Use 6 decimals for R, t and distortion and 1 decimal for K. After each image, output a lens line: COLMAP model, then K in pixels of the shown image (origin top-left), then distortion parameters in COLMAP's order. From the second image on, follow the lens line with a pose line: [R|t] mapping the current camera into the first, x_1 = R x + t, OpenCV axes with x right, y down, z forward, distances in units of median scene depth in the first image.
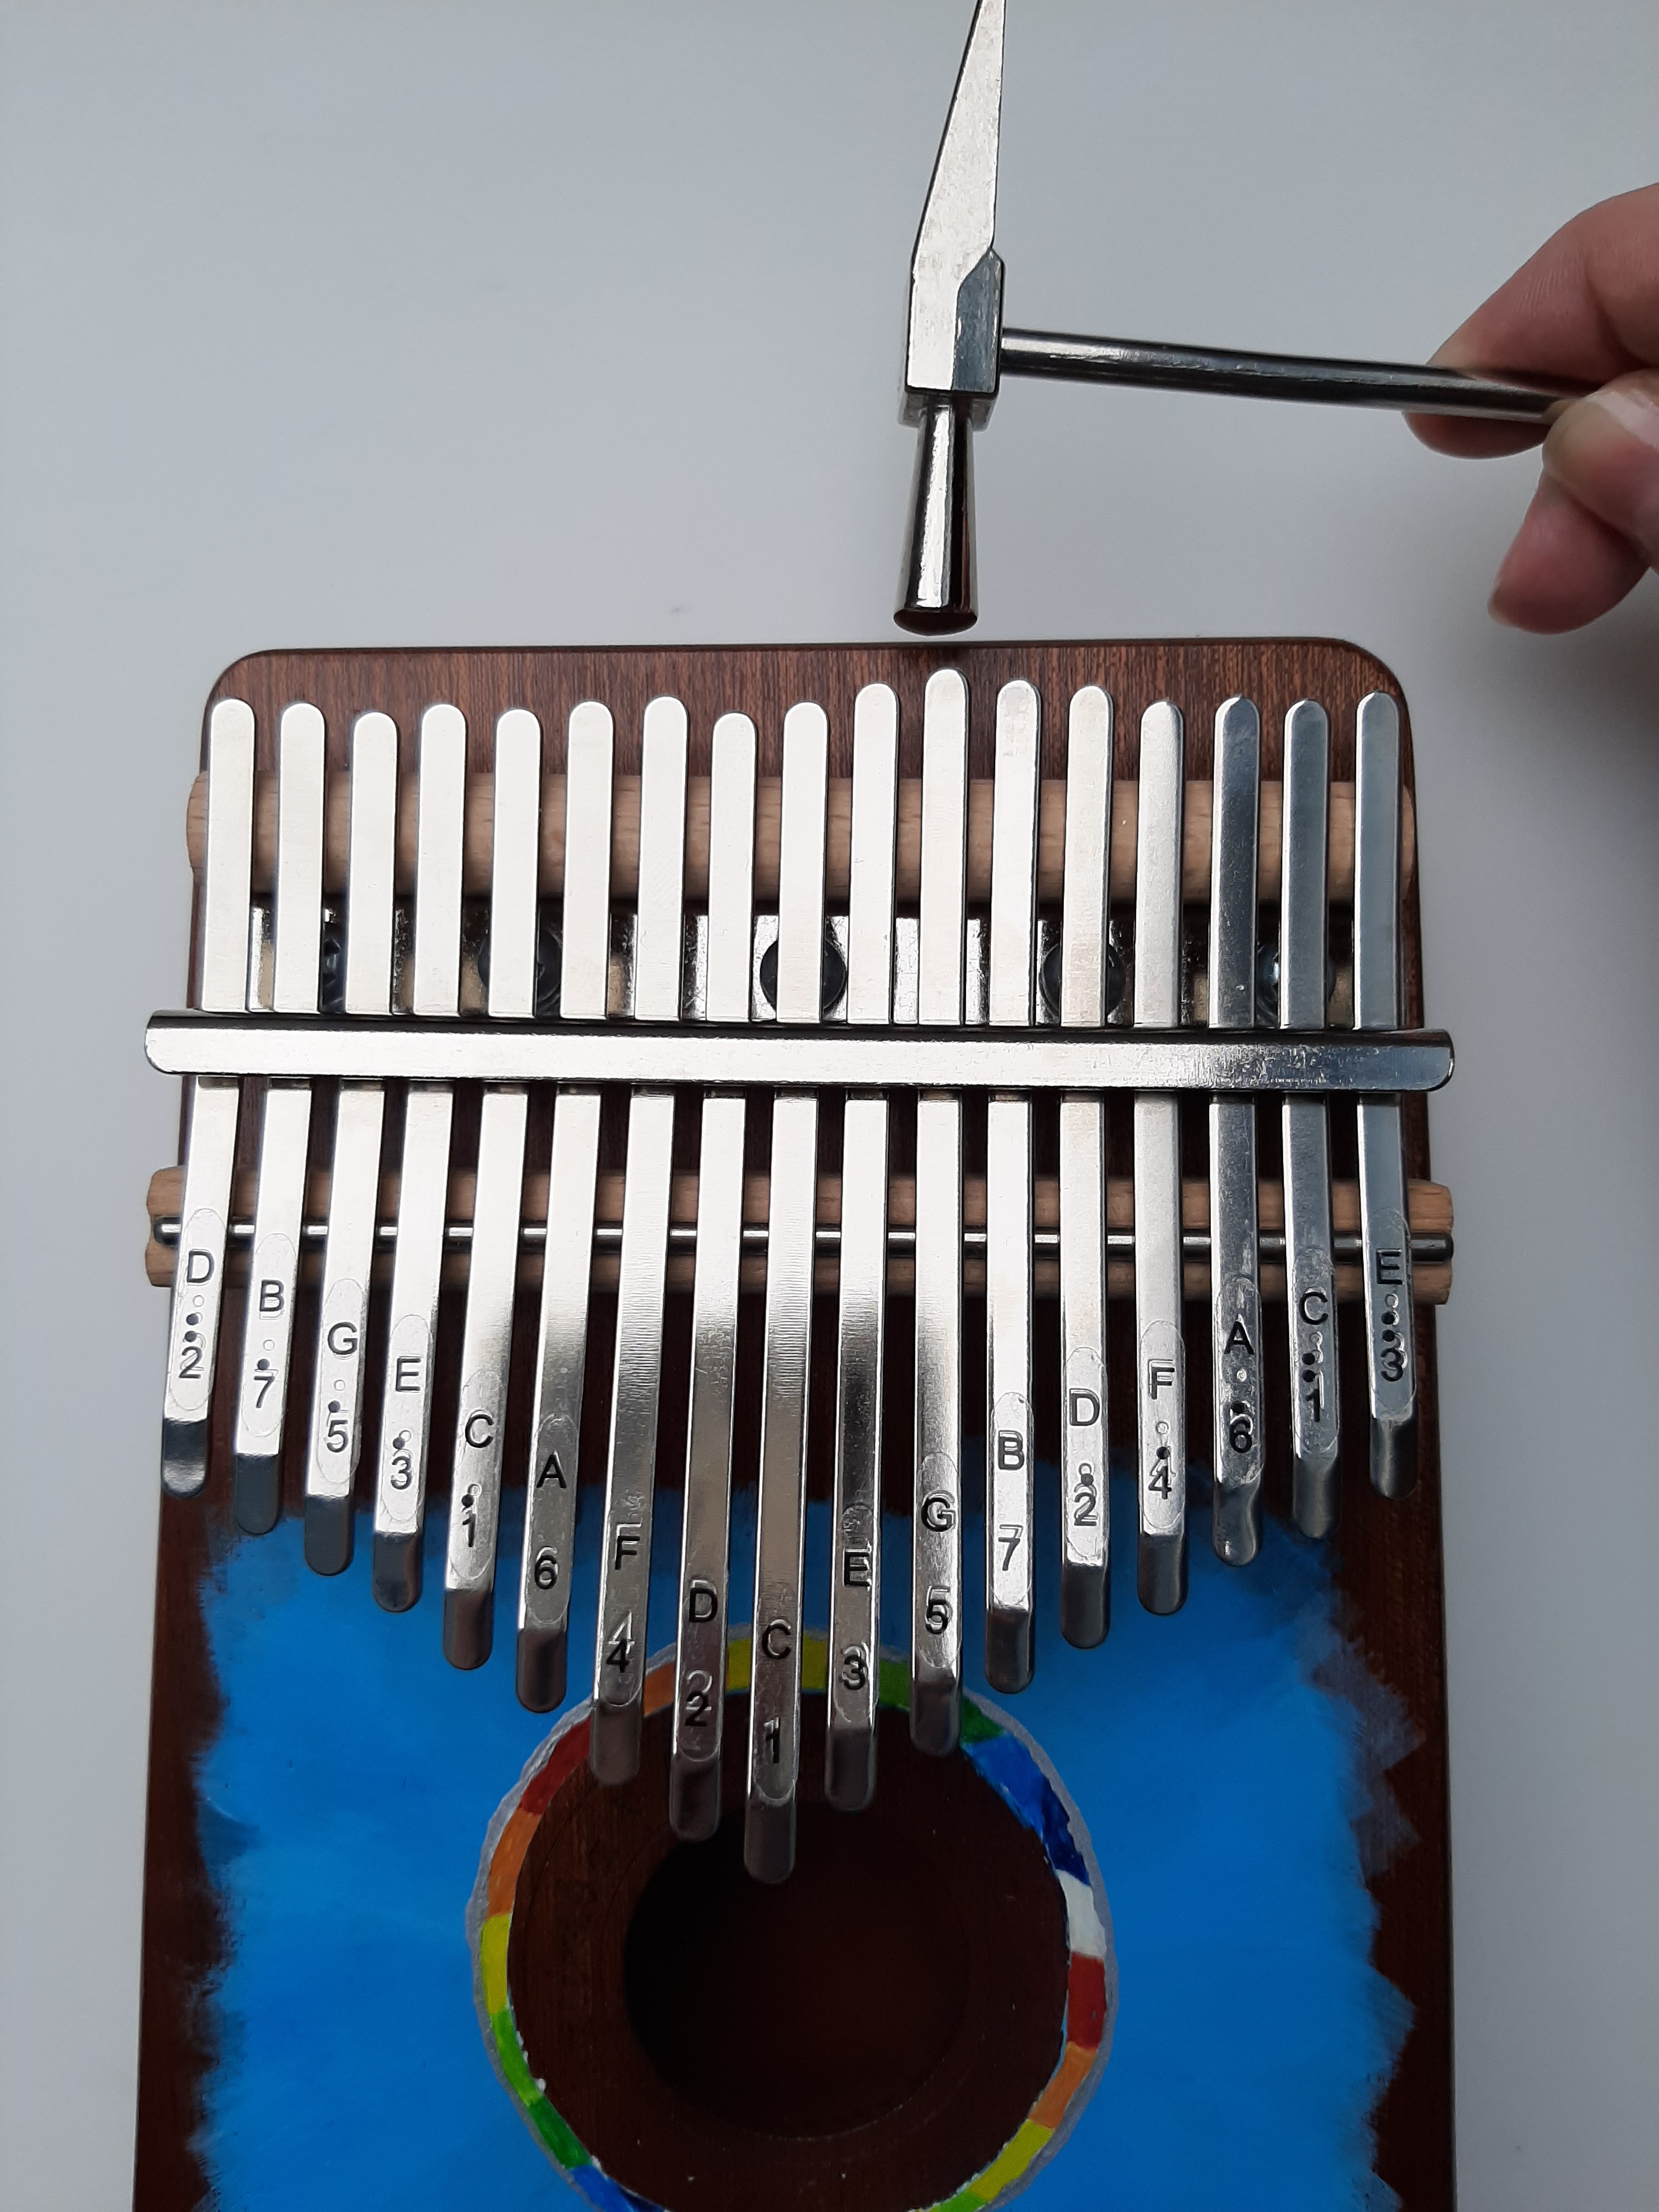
lens RADIAL K [[1792.4, 0, 844.2], [0, 1792.4, 1051.2], [0, 0, 1]] dist [0.002796, -0.131263]
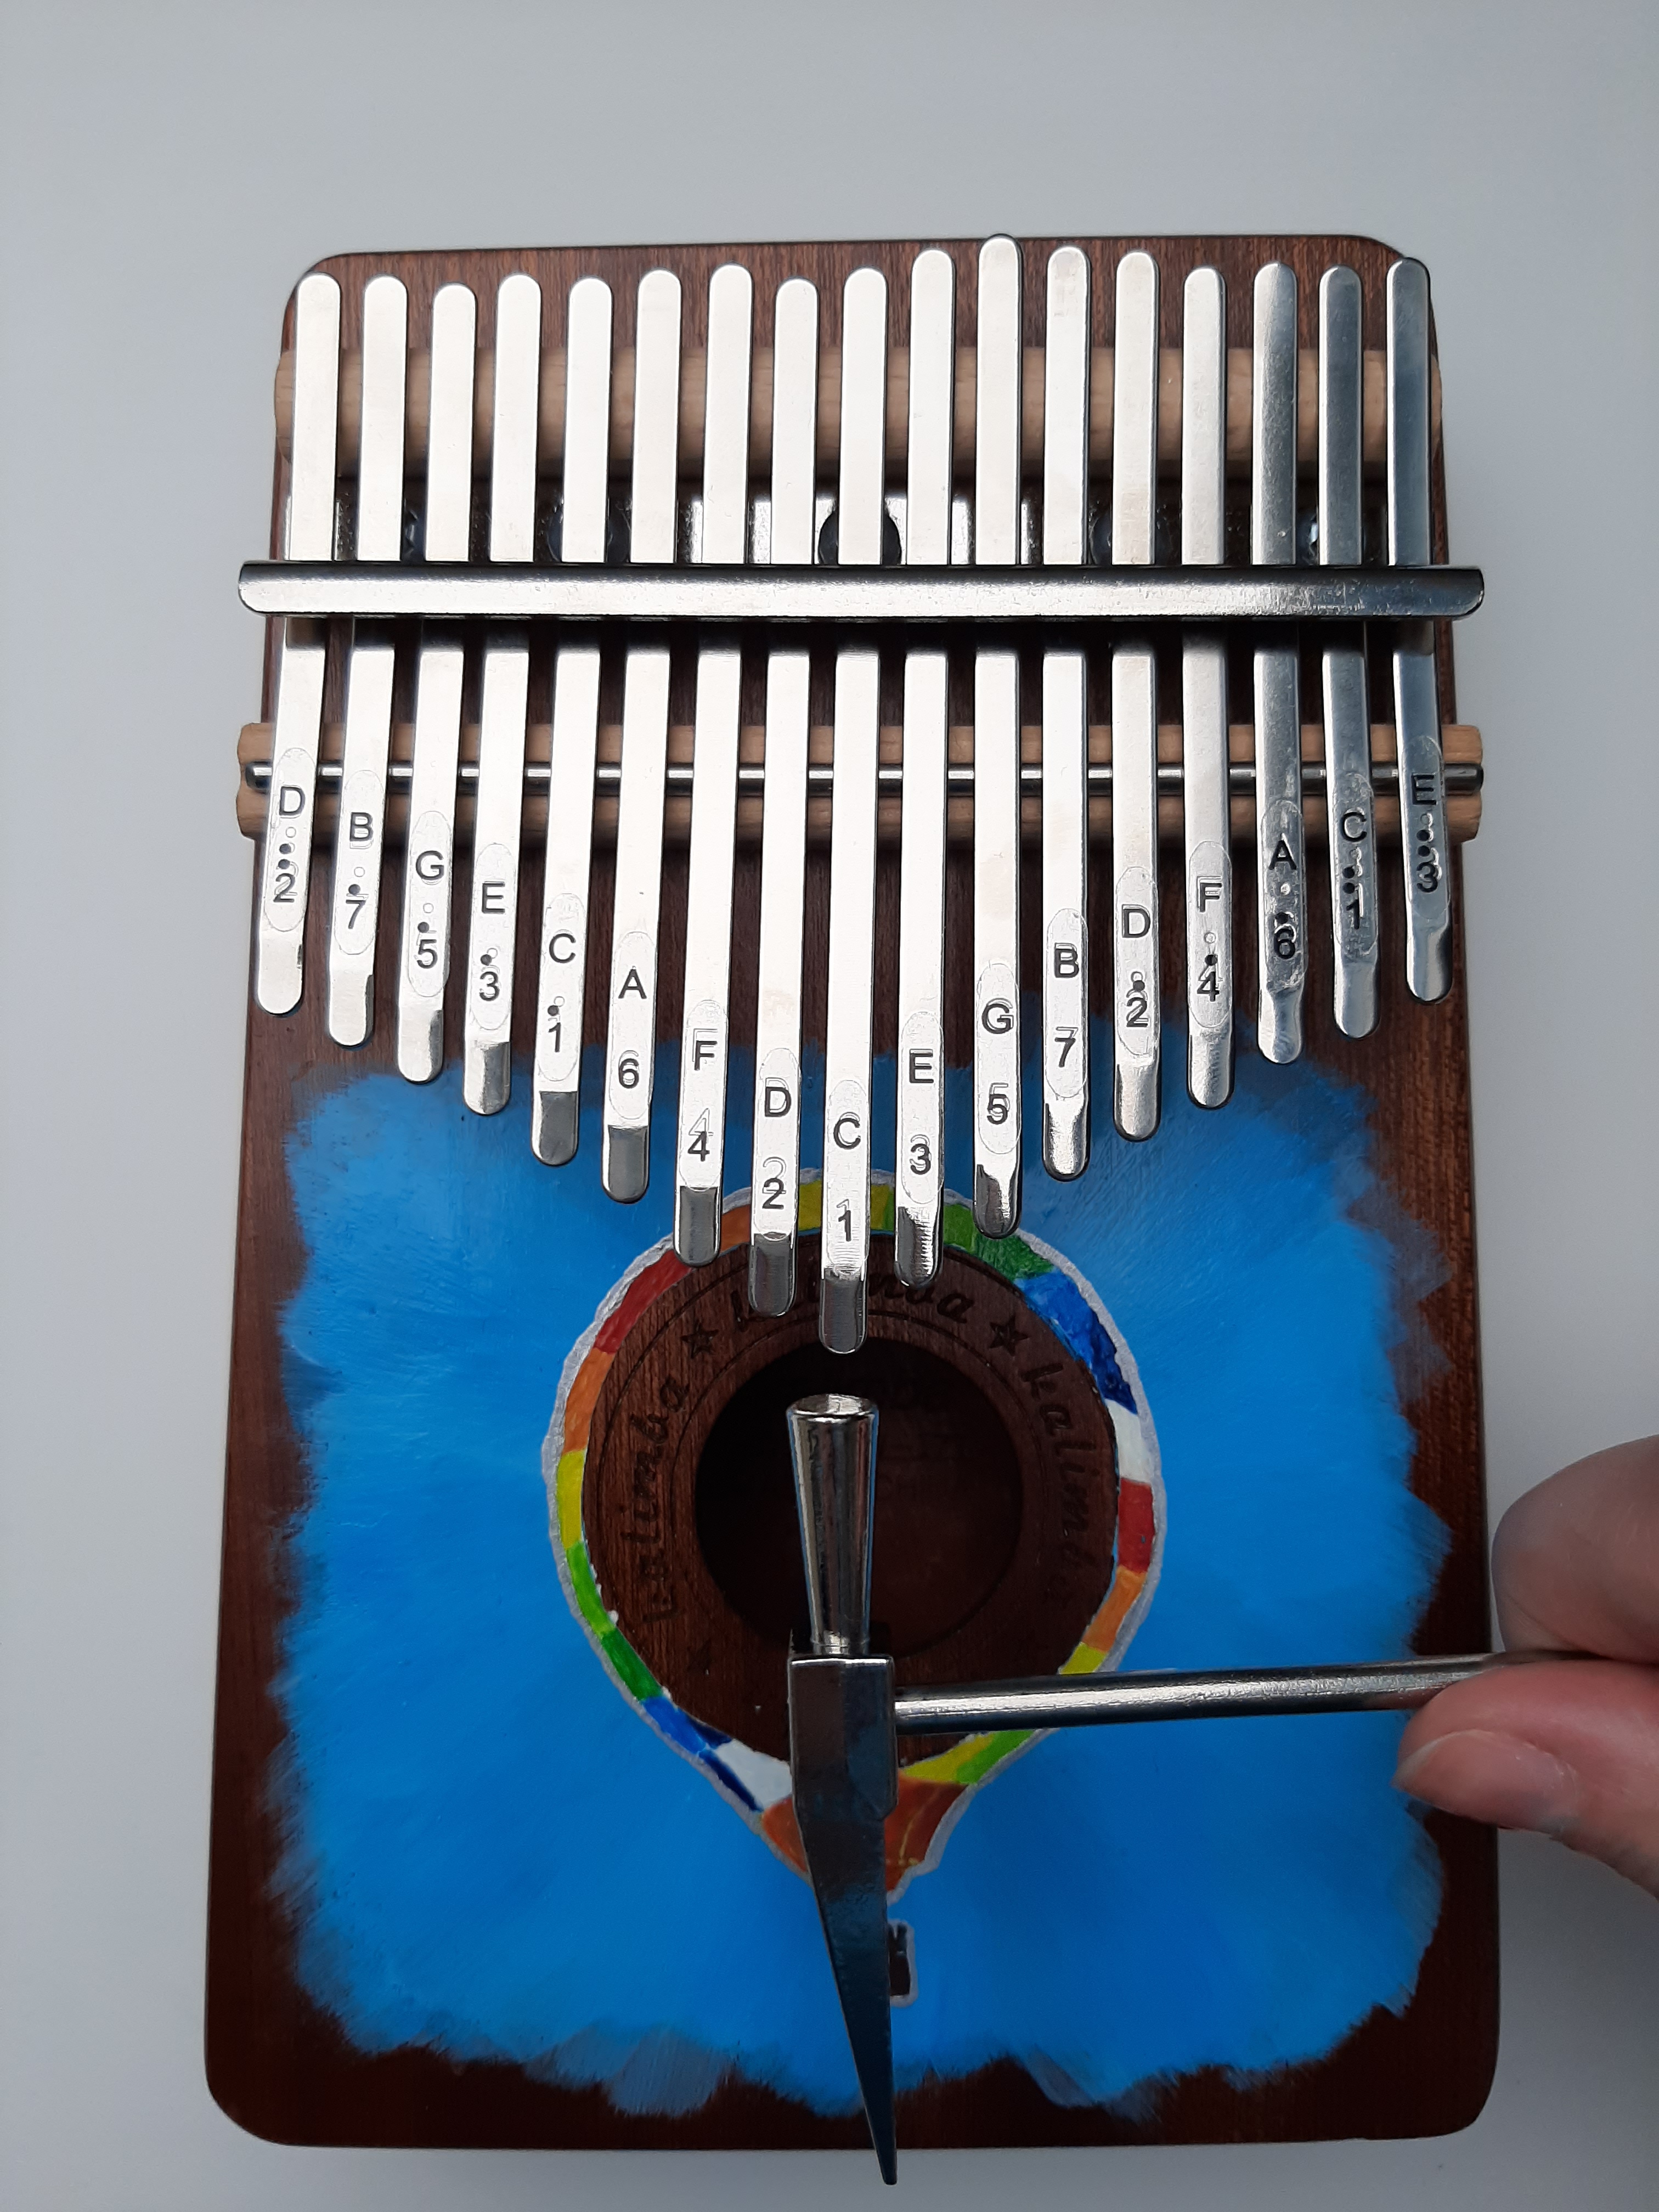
lens RADIAL K [[1792.4, 0, 832.4], [0, 1792.4, 1095.5], [0, 0, 1]] dist [0.002796, -0.131263]
pose [[0.999926, -0.005636, 0.010755, -0.053800], [0.005355, 0.999649, 0.025956, 0.256339], [-0.010897, -0.025896, 0.999605, -0.052802]]
